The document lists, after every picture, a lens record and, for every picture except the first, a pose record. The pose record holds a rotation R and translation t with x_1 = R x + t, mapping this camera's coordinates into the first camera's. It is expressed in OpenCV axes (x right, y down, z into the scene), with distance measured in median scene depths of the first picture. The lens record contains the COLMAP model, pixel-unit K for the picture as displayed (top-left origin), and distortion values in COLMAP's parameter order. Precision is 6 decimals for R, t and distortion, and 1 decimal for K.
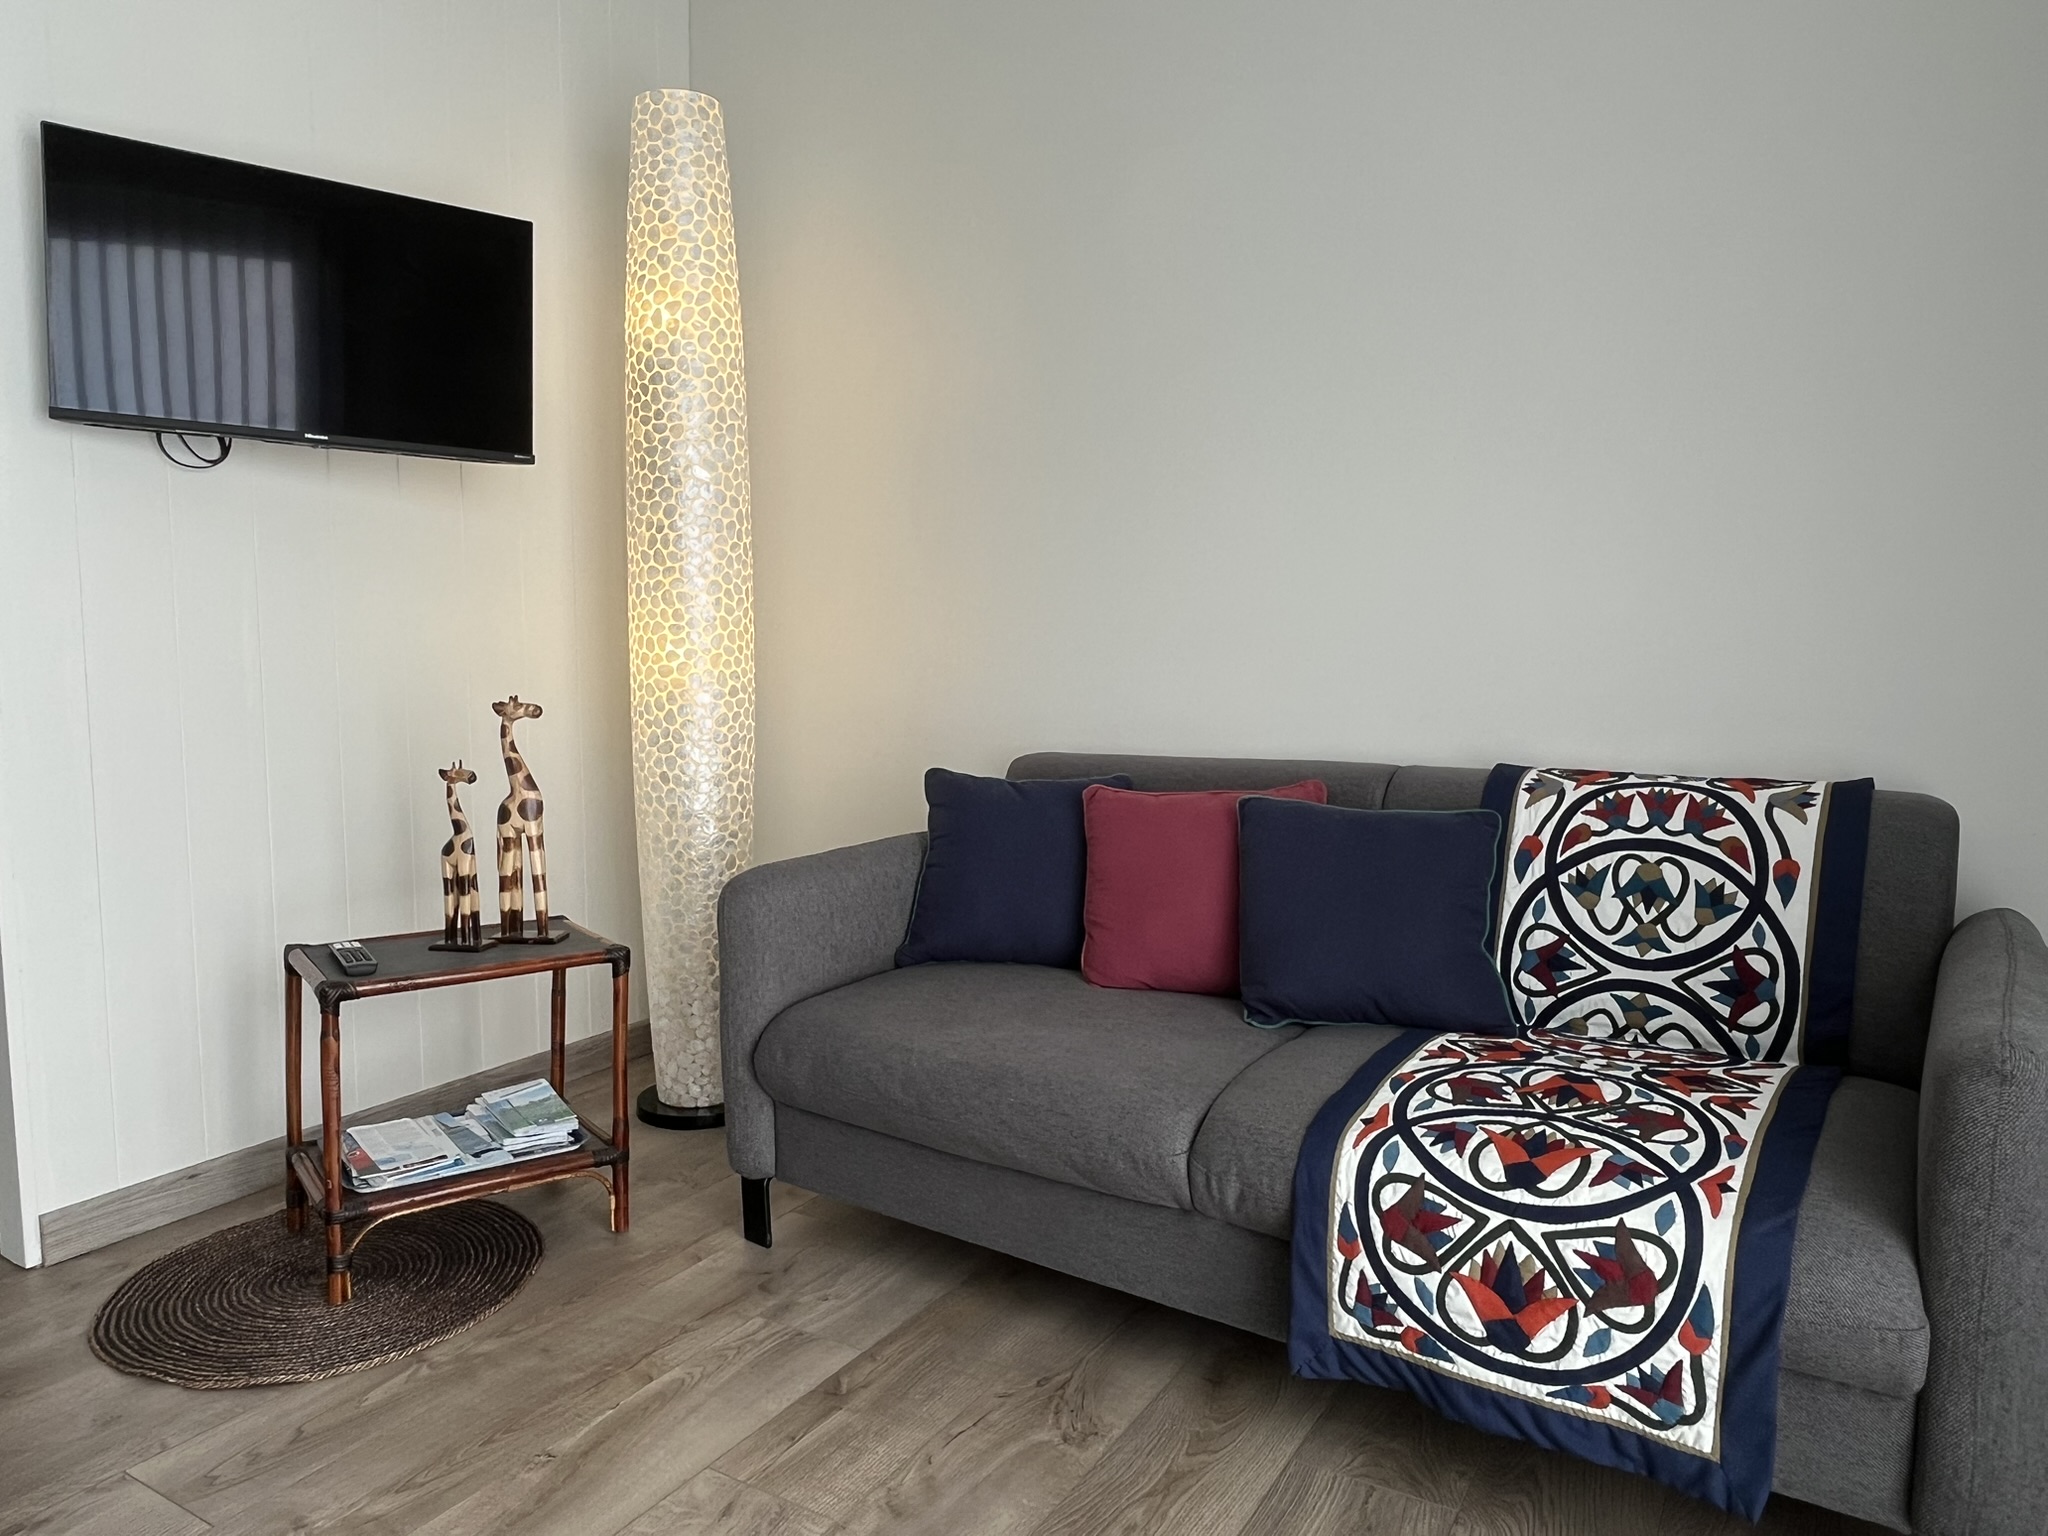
lens RADIAL K [[1366.4, 0, 1019.2], [0, 1366.4, 757.0], [0, 0, 1]] dist [-0.004057, -0.002729]
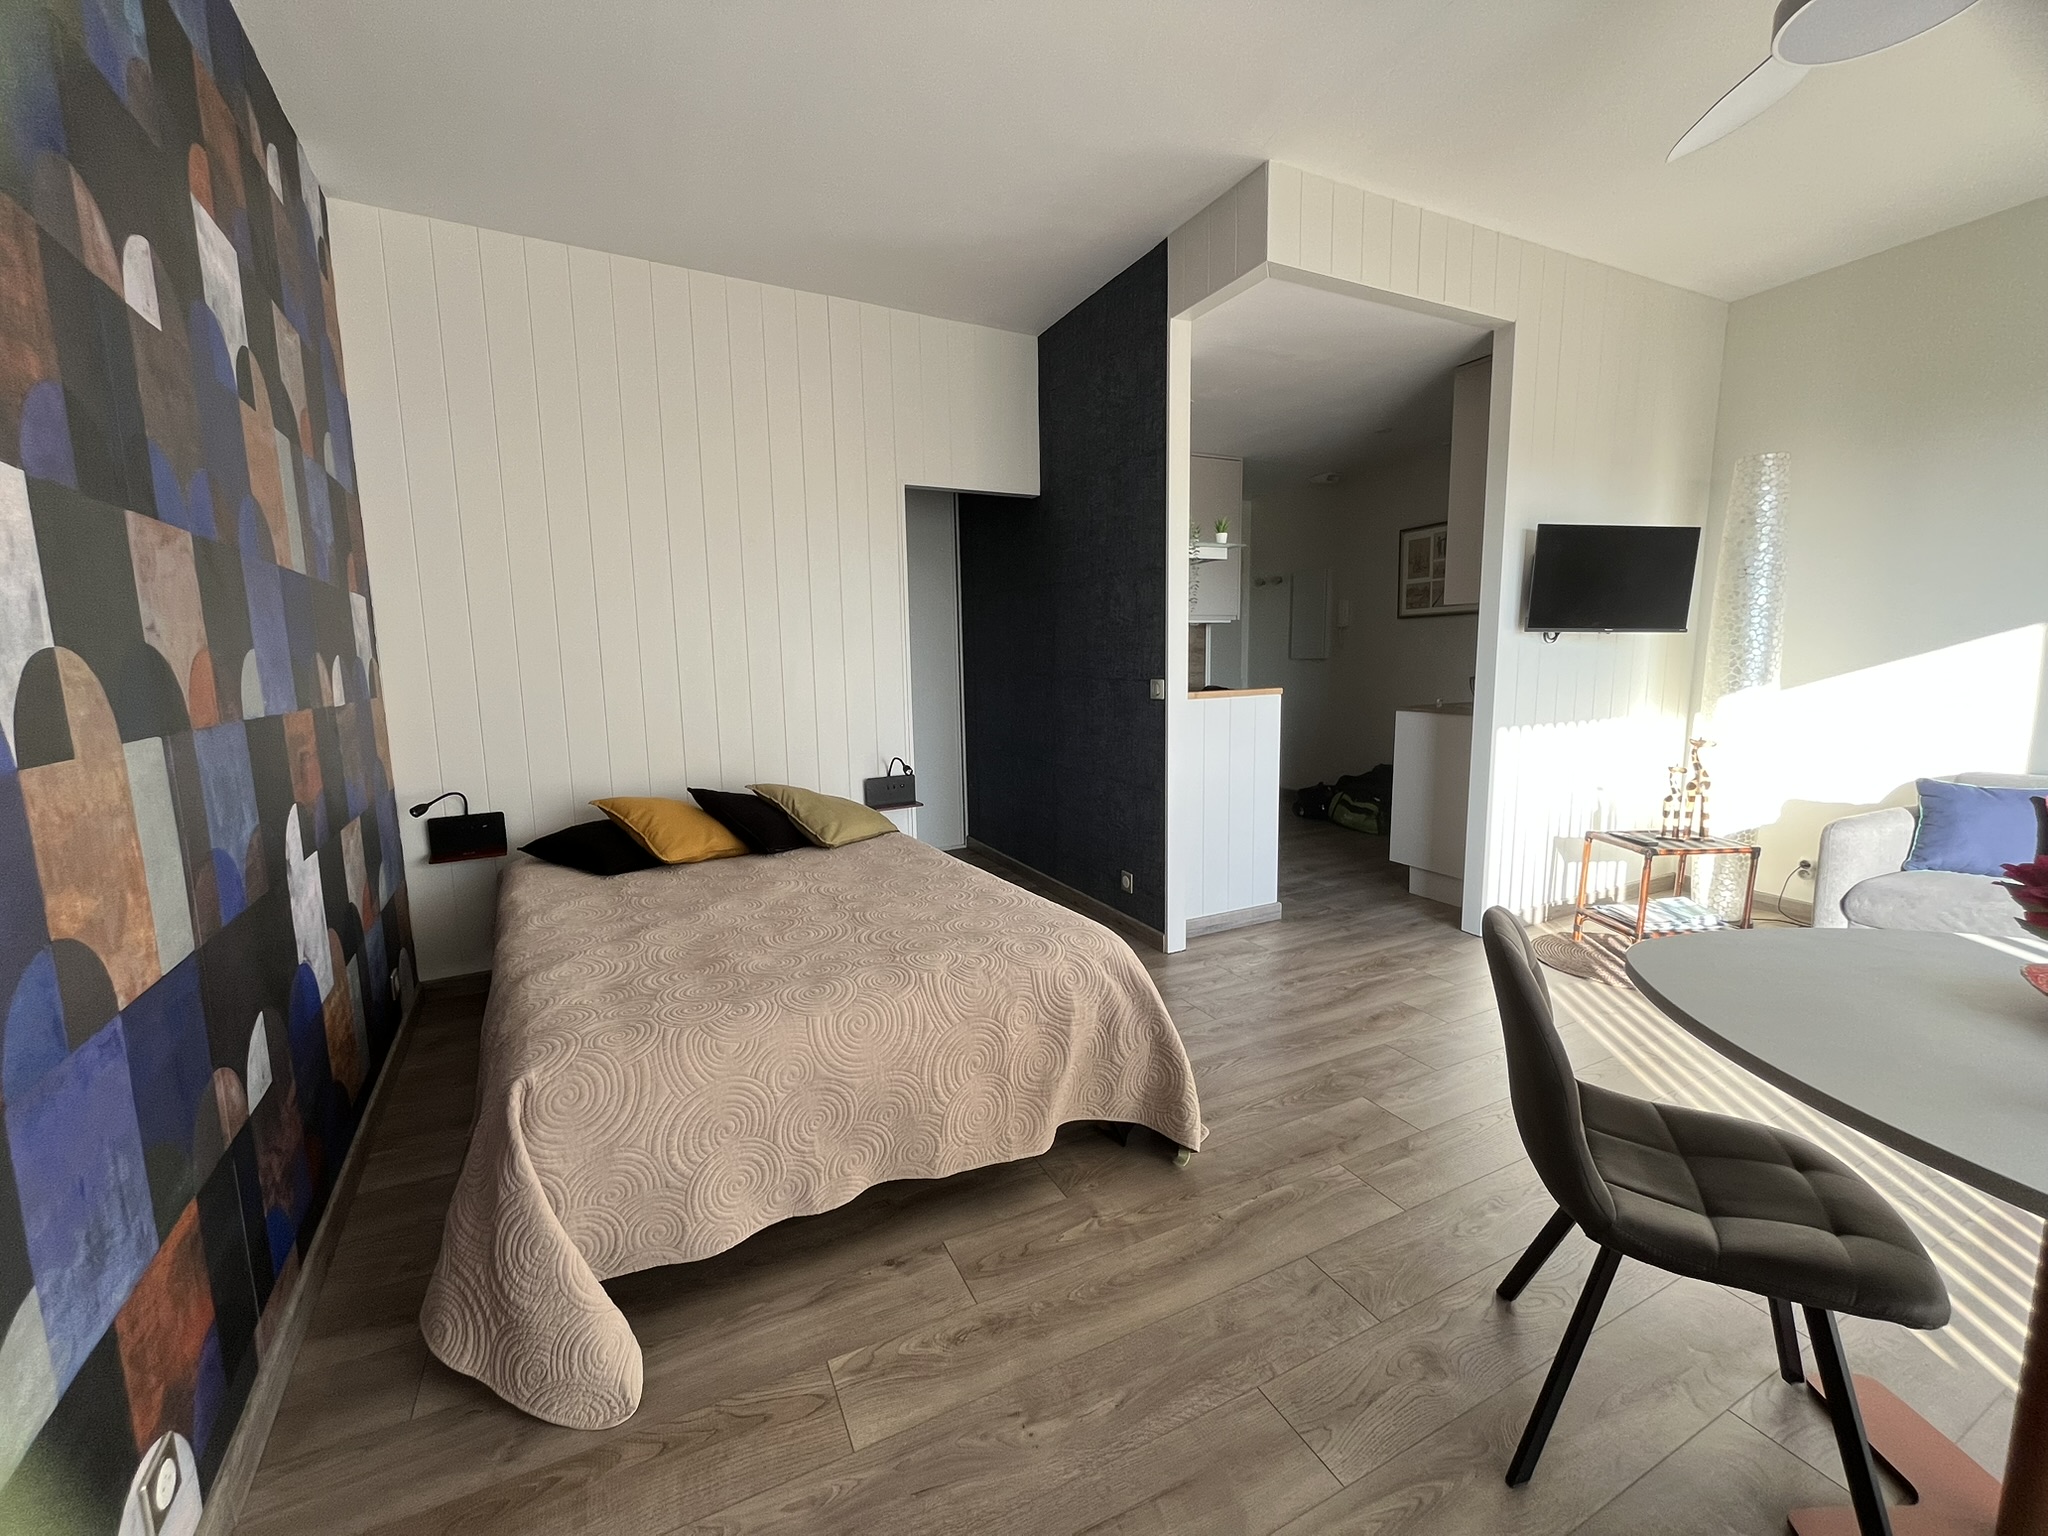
lens RADIAL K [[829.4, 0, 1013.3], [0, 829.4, 762.7], [0, 0, 1]] dist [-0.002439, 0.000022]
pose [[0.838492, 0.063393, -0.541213, -0.691976], [-0.032646, 0.997270, 0.066235, -0.067173], [0.543935, -0.037869, 0.838273, -1.023475]]
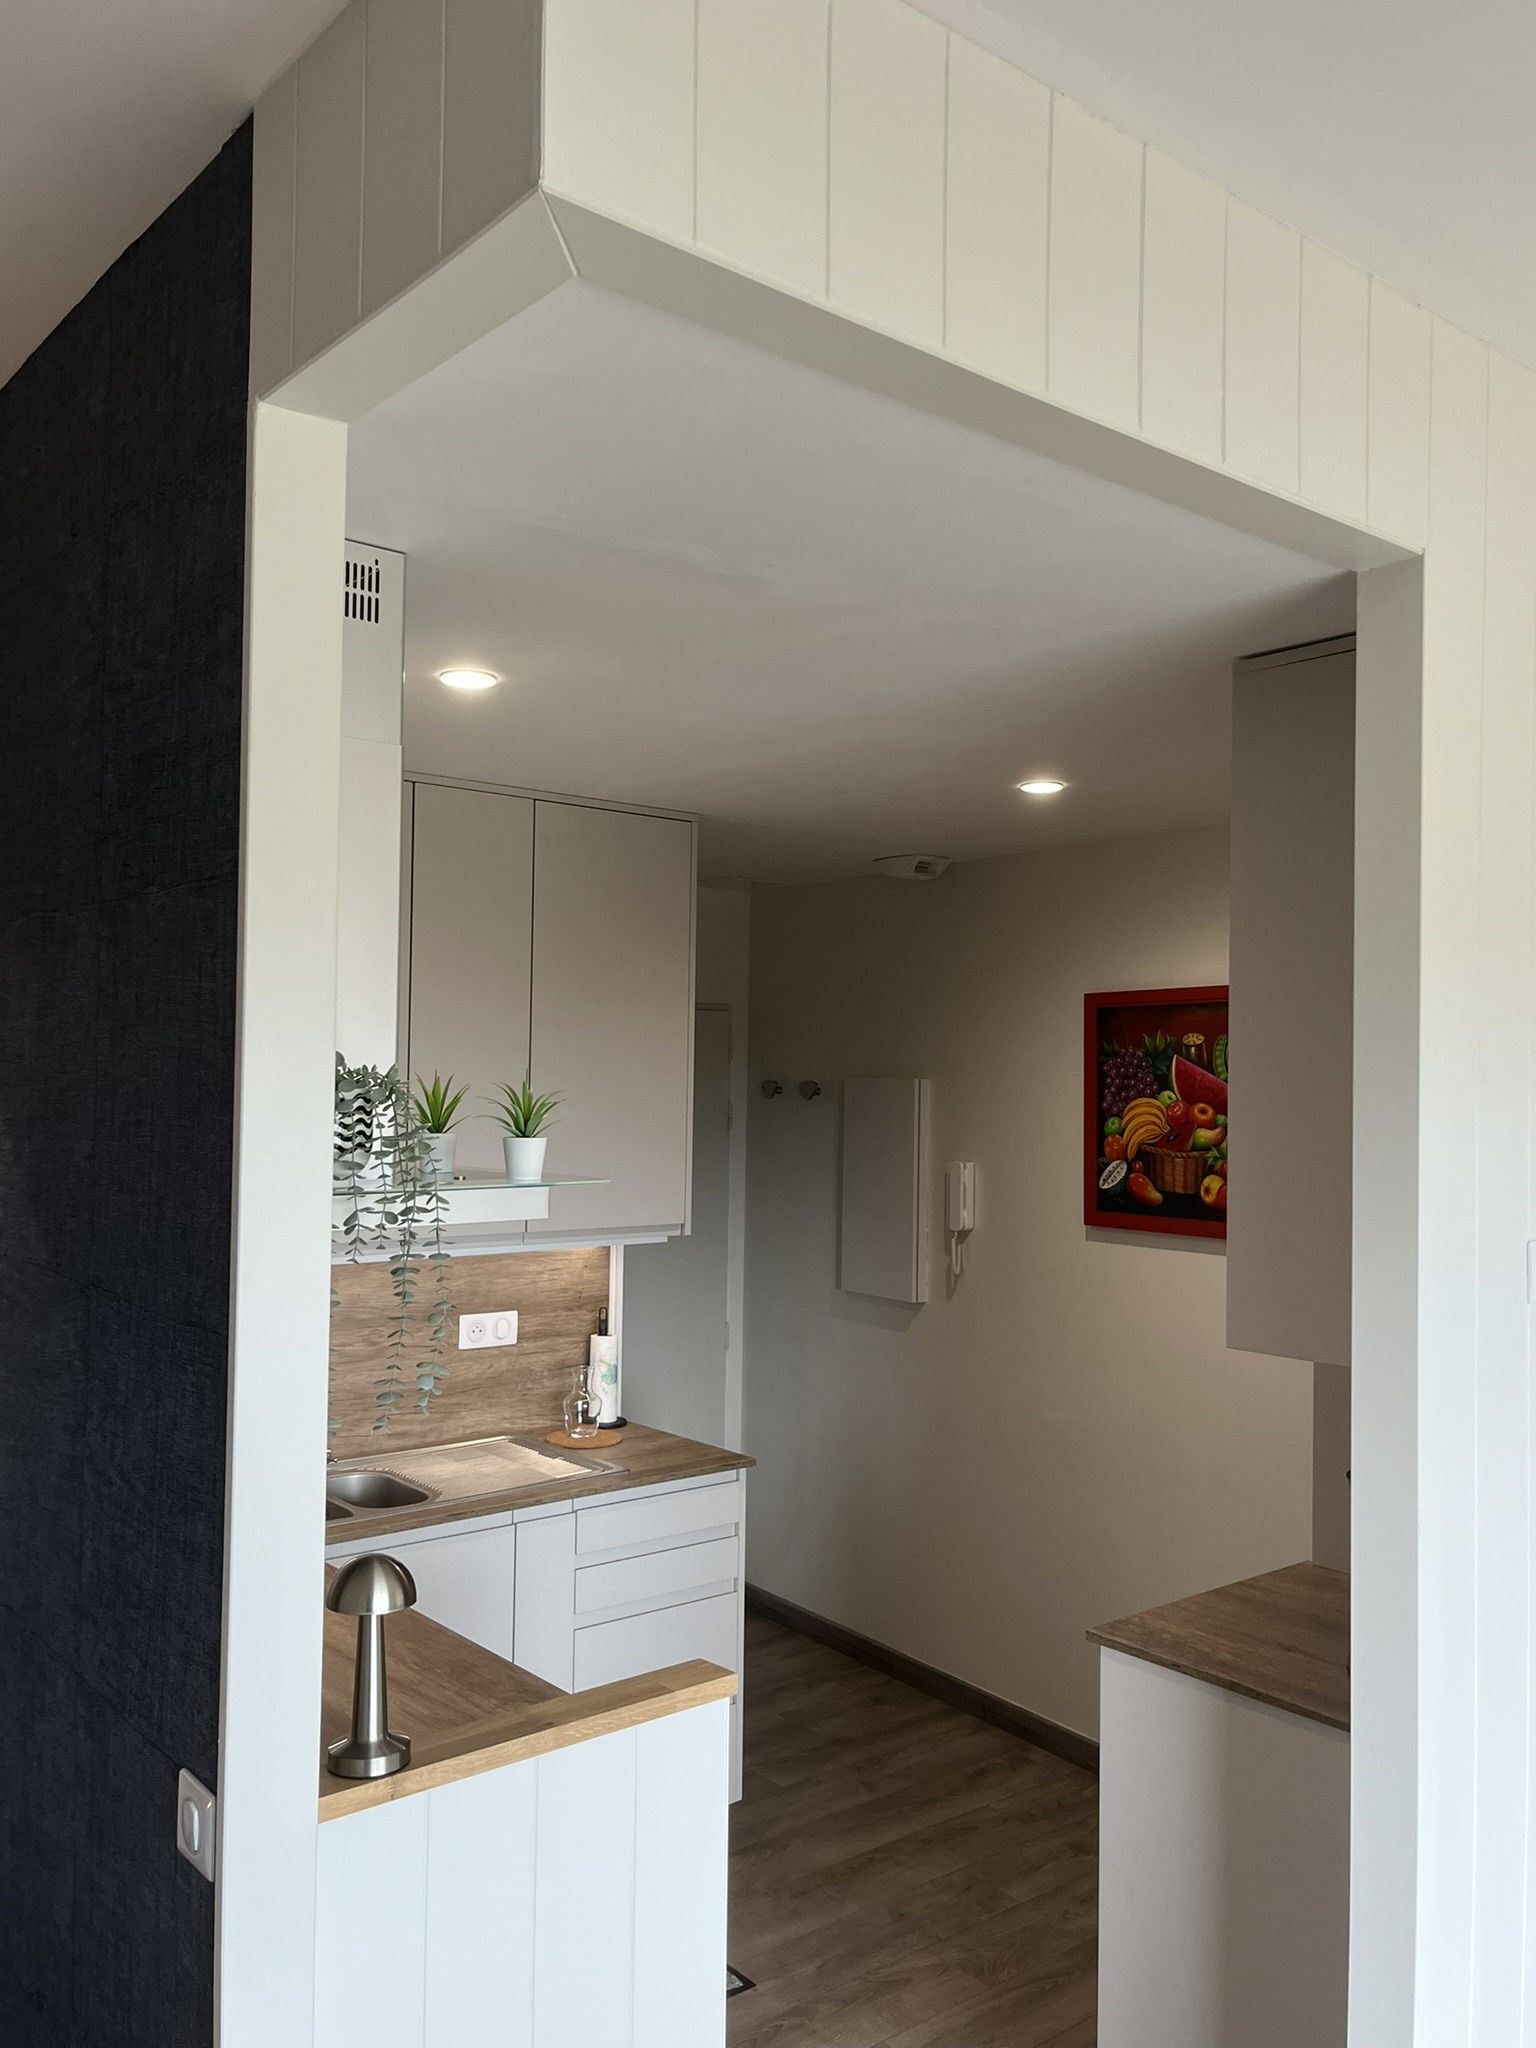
lens RADIAL K [[1649.2, 0, 768.0], [0, 1649.2, 1024.0], [0, 0, 1]] dist [0.066667, -0.113152]
pose [[0.944418, 0.006572, -0.328682, -0.843564], [-0.045620, 0.992747, -0.111231, -0.446498], [0.325567, 0.120043, 0.937868, -0.119587]]
